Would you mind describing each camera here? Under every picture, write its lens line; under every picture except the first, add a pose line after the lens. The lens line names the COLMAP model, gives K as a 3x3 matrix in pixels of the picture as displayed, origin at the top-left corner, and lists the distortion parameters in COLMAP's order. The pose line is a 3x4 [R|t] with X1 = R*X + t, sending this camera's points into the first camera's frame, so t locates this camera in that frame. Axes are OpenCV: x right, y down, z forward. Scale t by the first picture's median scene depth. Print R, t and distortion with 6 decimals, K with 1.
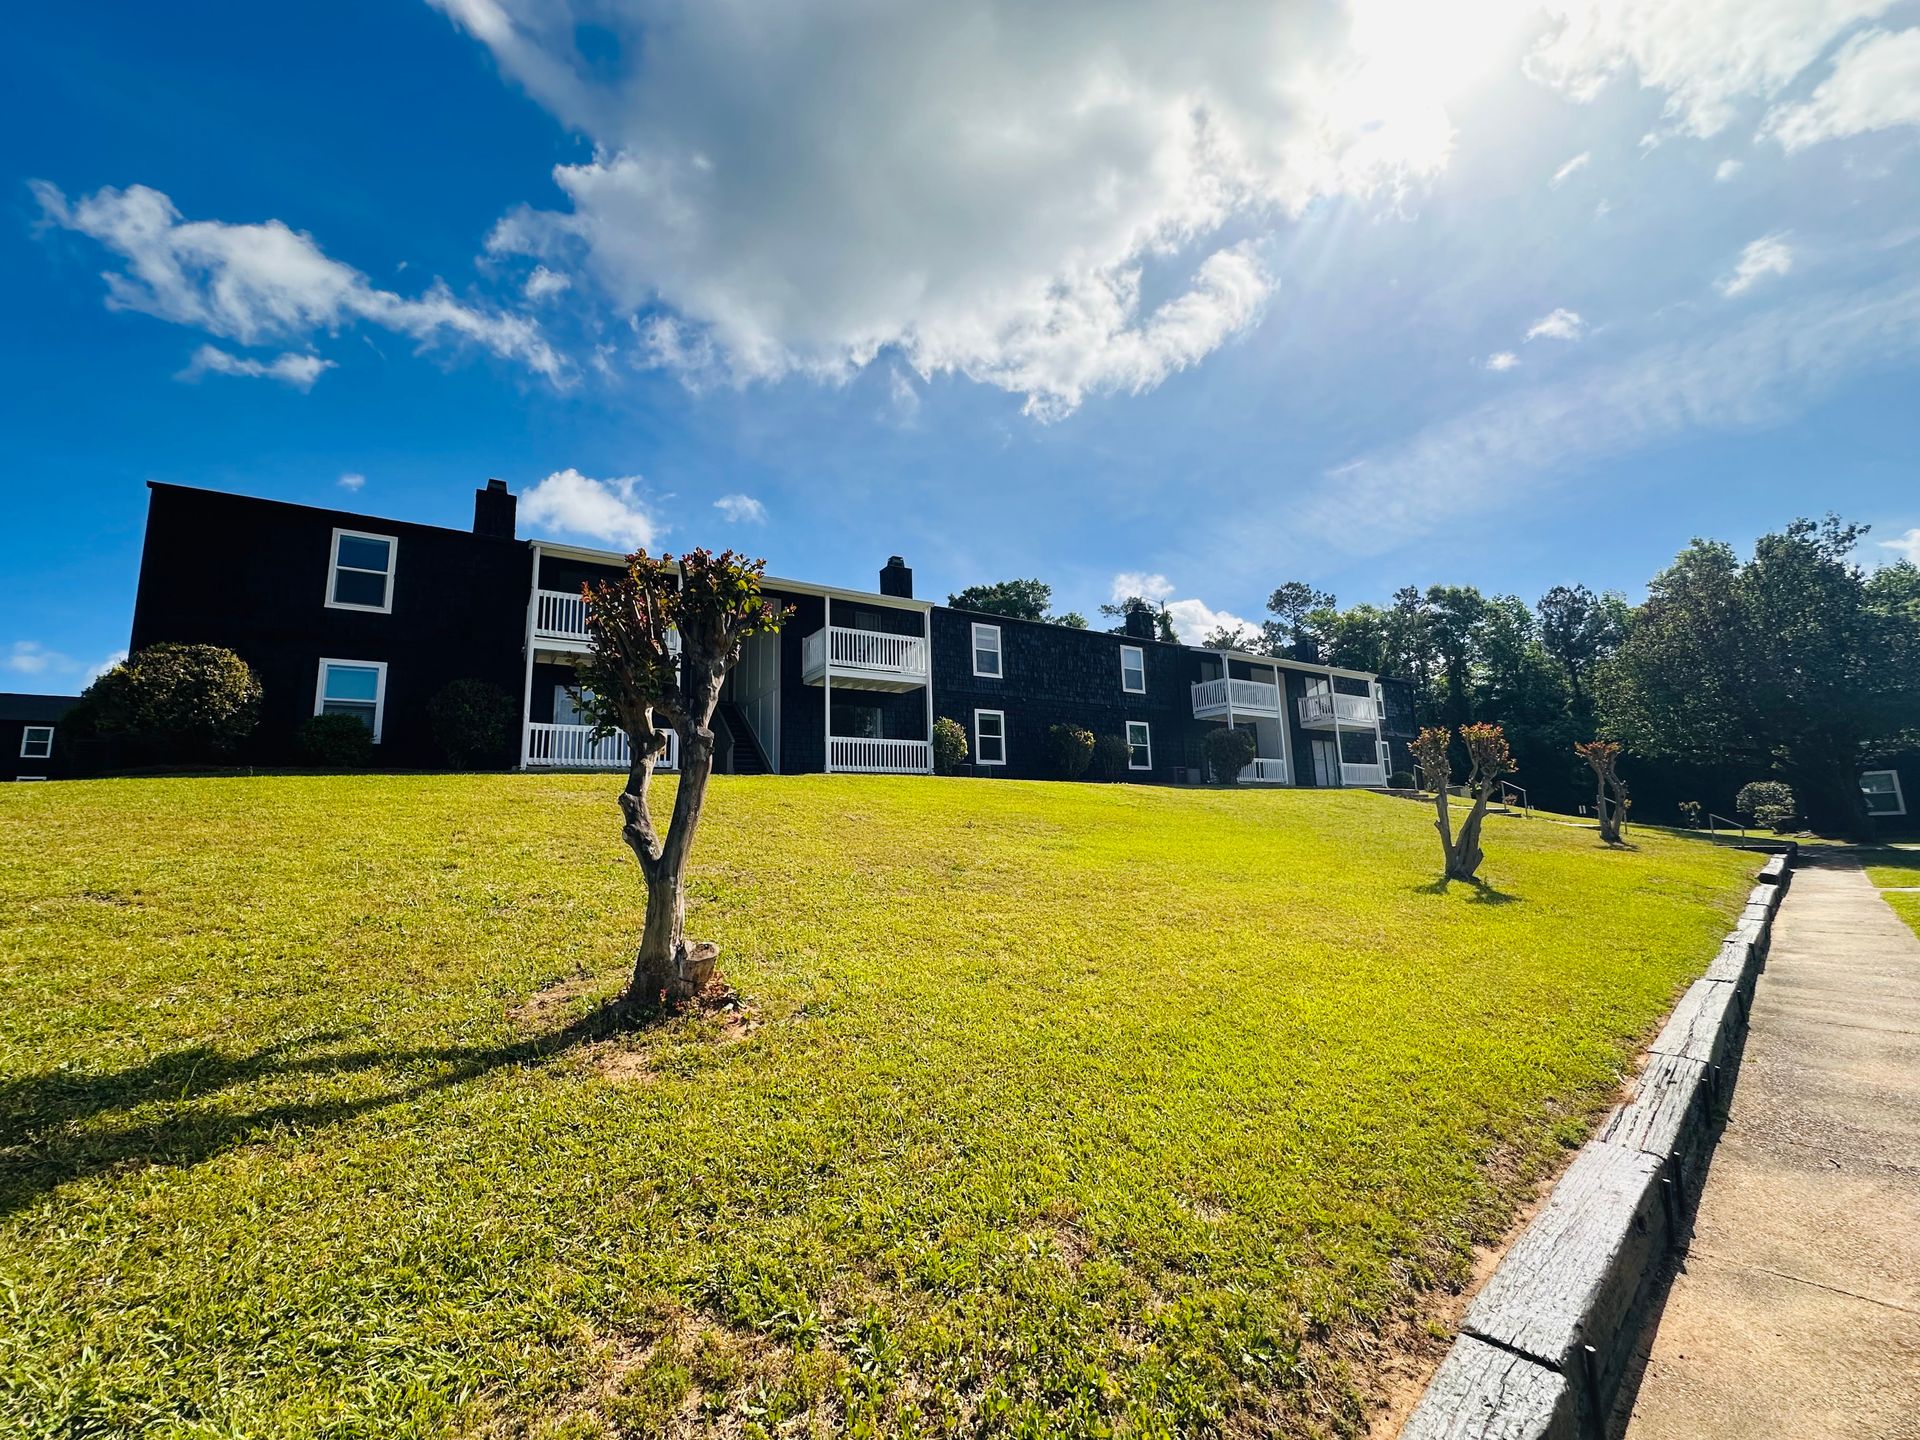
lens RADIAL K [[768.9, 0, 956.8], [0, 768.9, 727.7], [0, 0, 1]] dist [-0.000769, 0.000218]
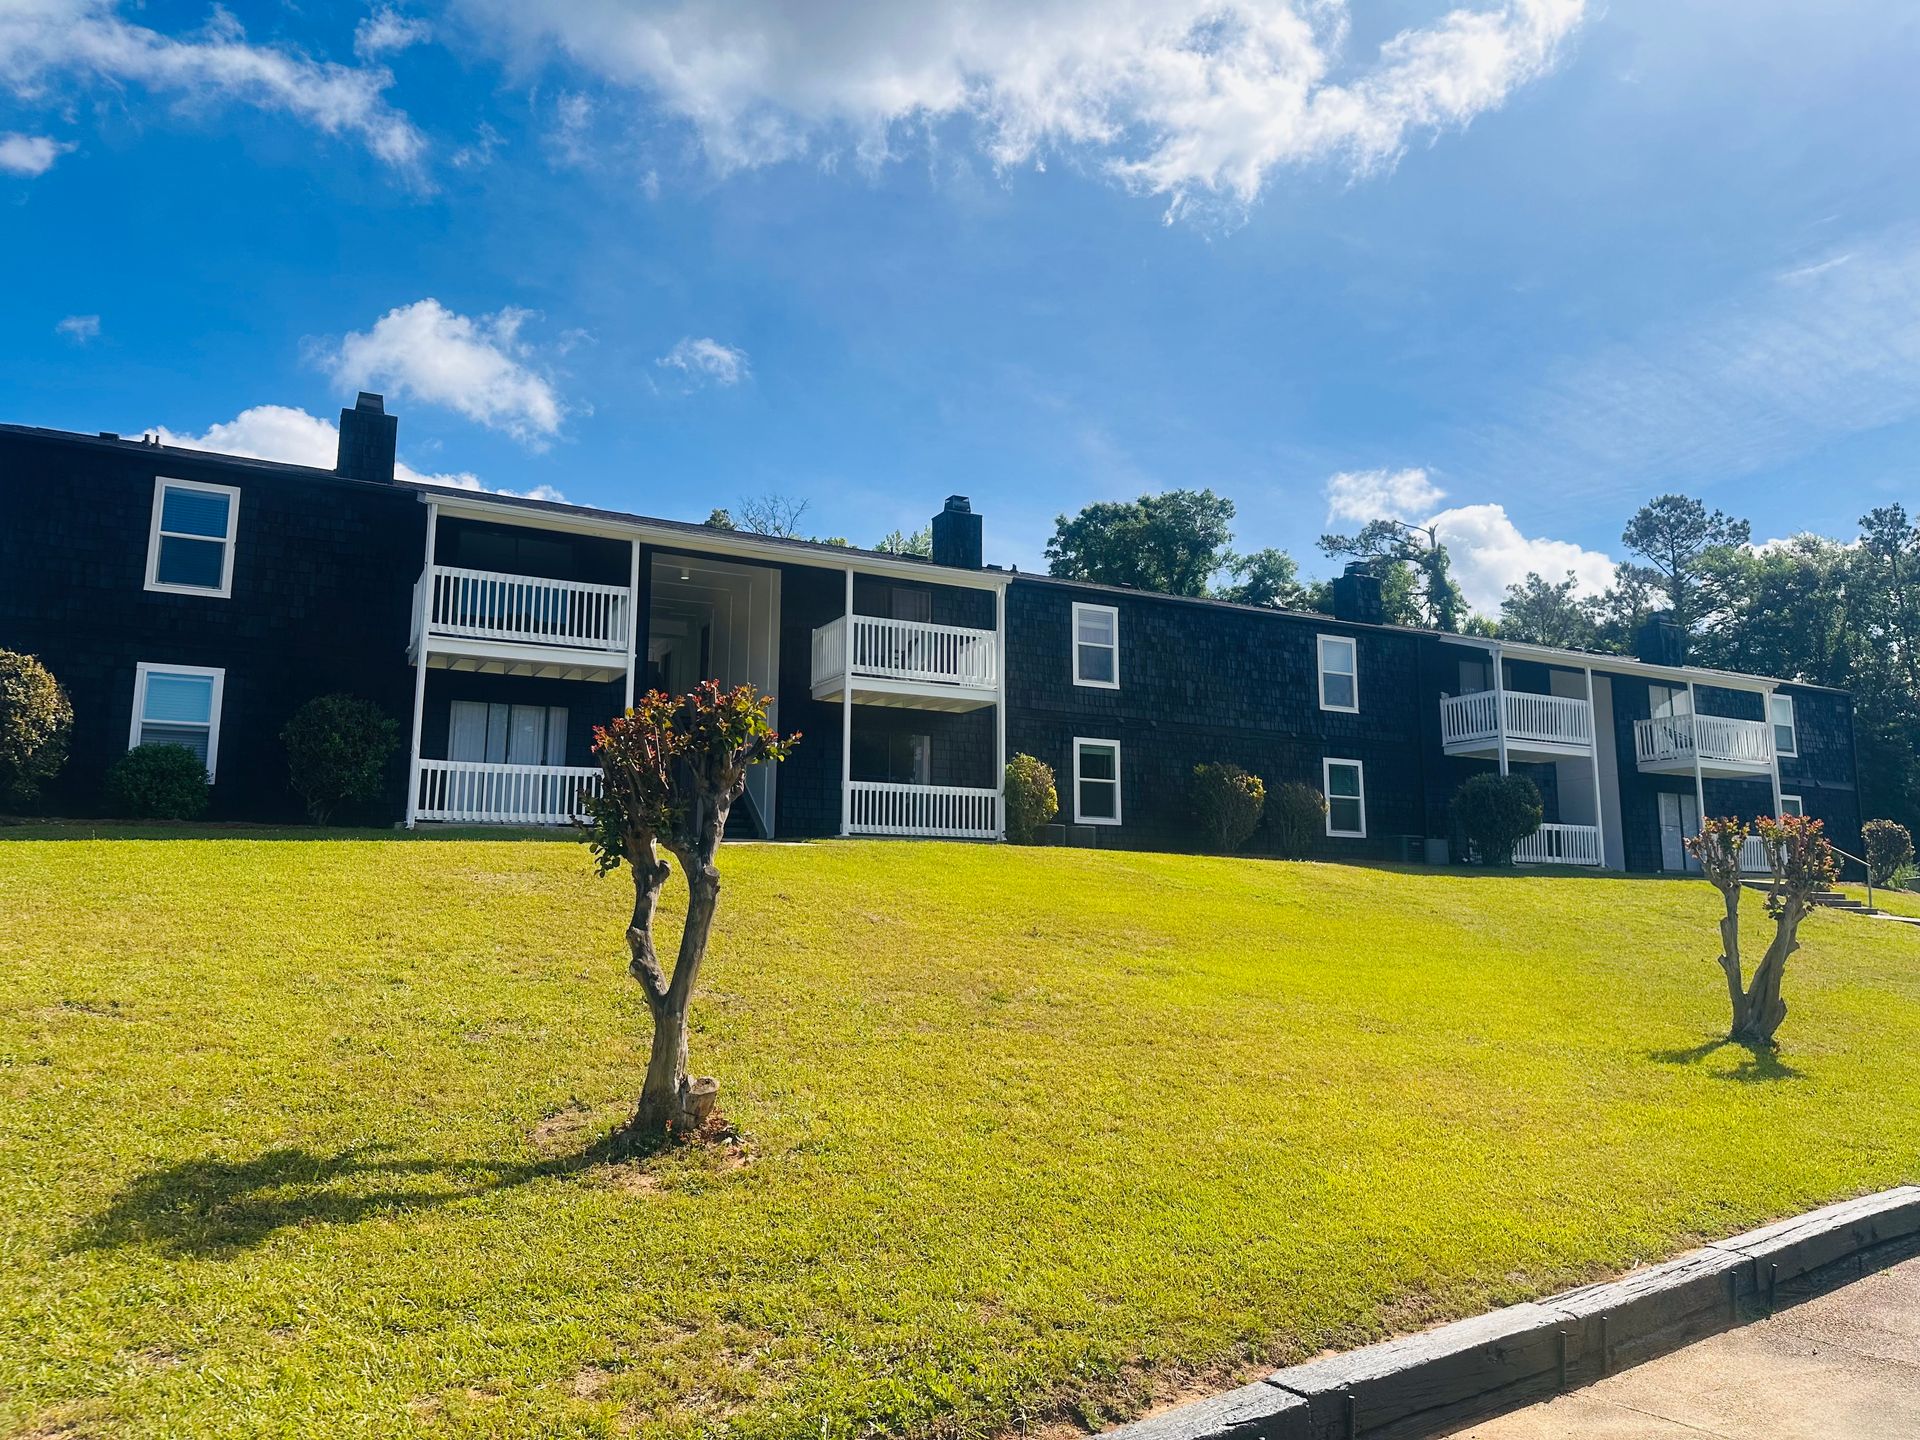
lens RADIAL K [[1326.1, 0, 958.6], [0, 1326.1, 728.5], [0, 0, 1]] dist [0.135477, -0.216968]
pose [[0.996001, 0.021298, -0.086770, 0.026895], [-0.021408, 0.999771, -0.000332, -0.033612], [0.086743, 0.002189, 0.996228, -0.131920]]
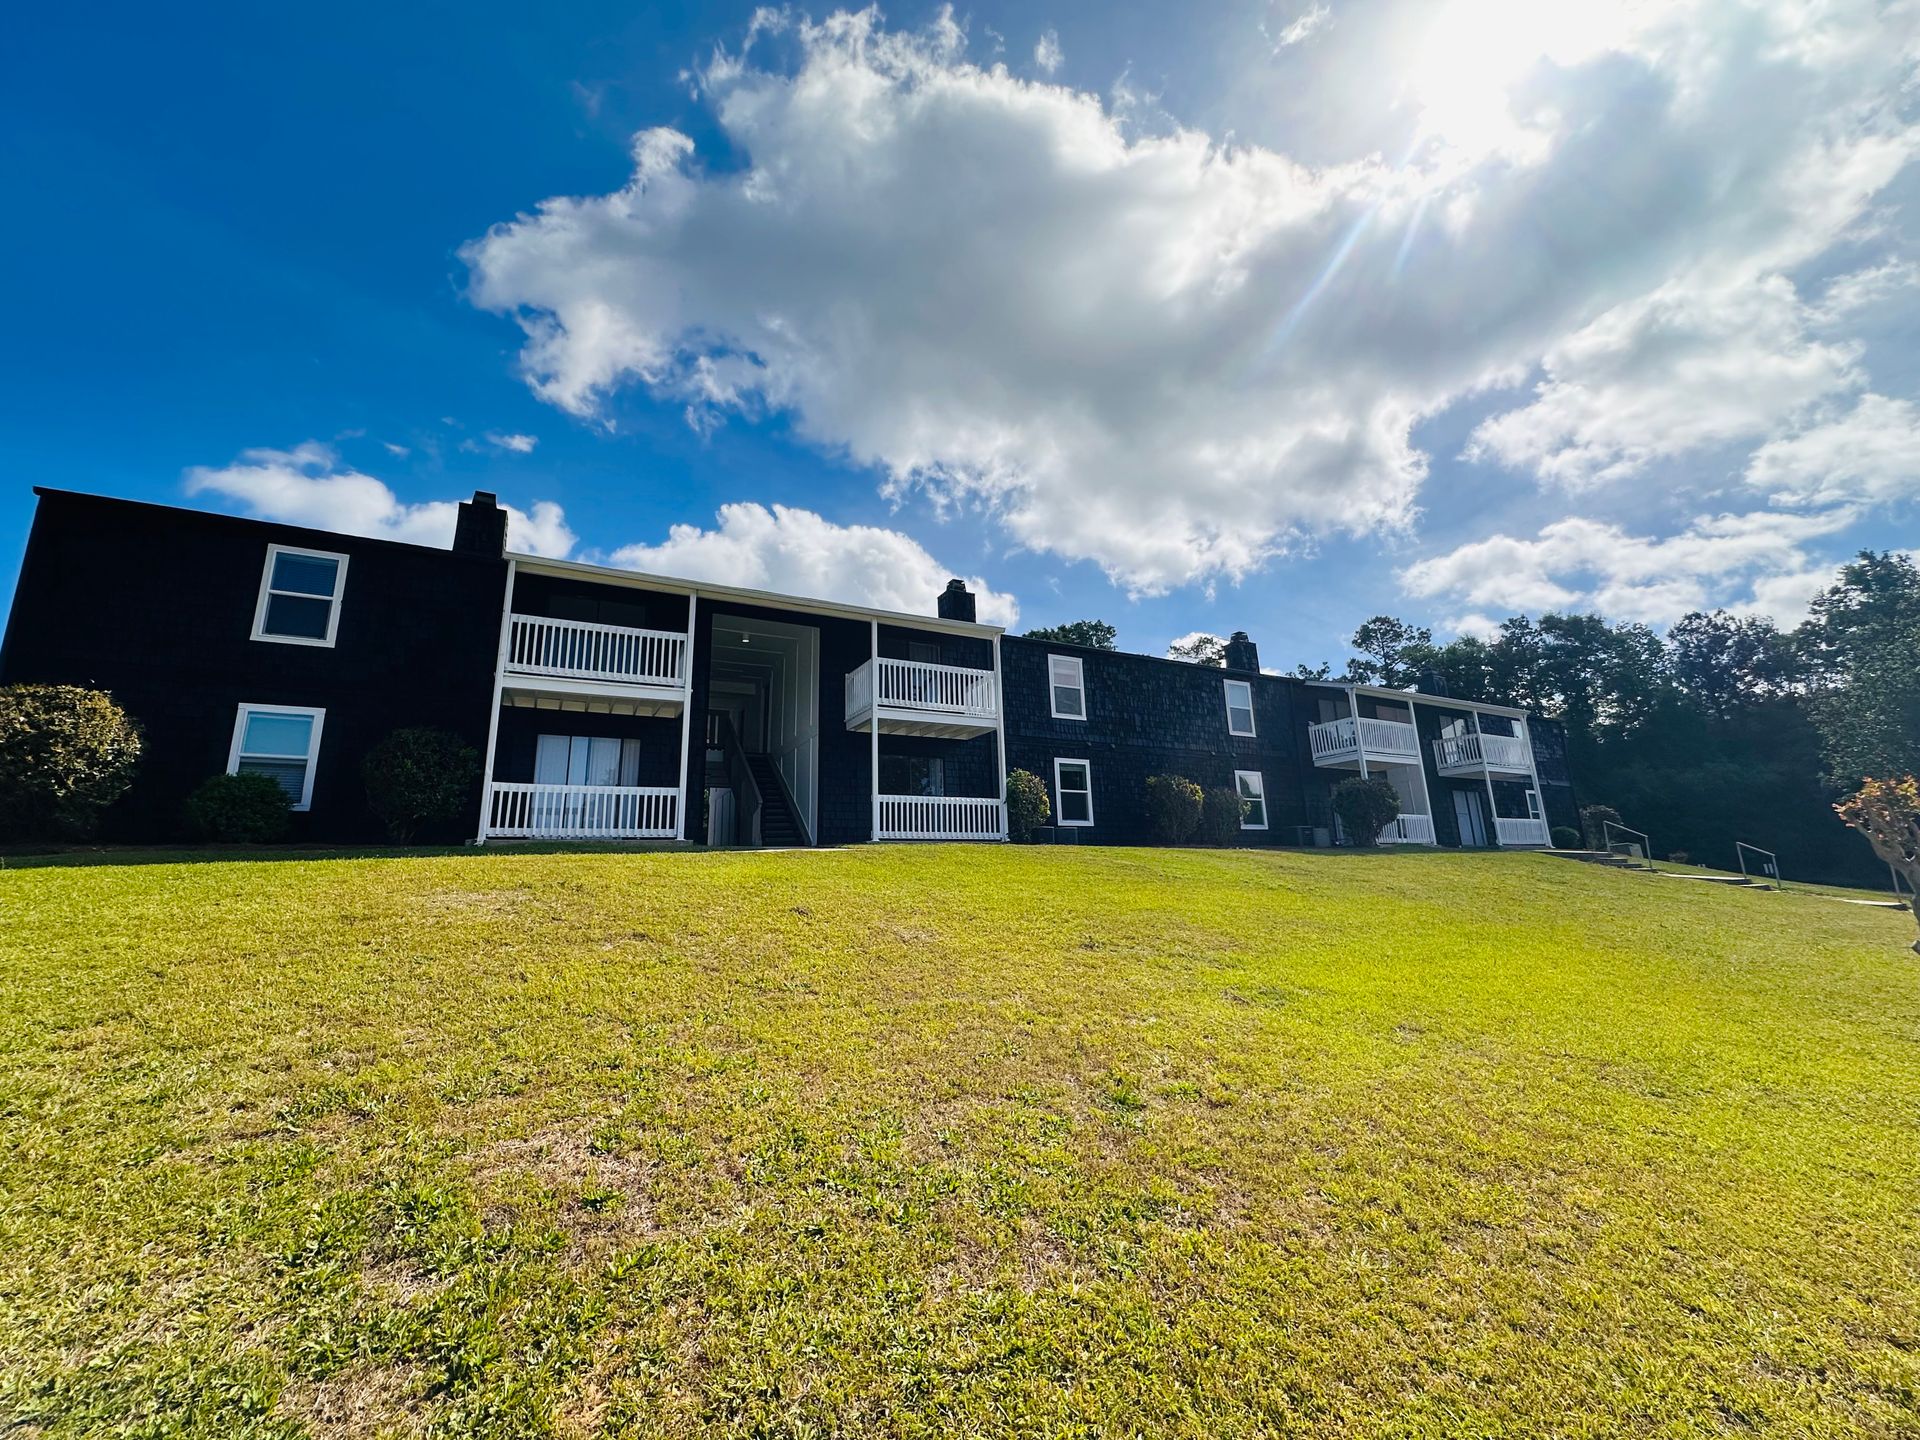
lens RADIAL K [[778.9, 0, 960.0], [0, 778.9, 720.0], [0, 0, 1]] dist [-0.001359, -0.005000]
pose [[0.997624, -0.015867, -0.067035, -0.023752], [0.010830, 0.997135, -0.074857, -0.004104], [0.068031, 0.073953, 0.994939, 0.187095]]
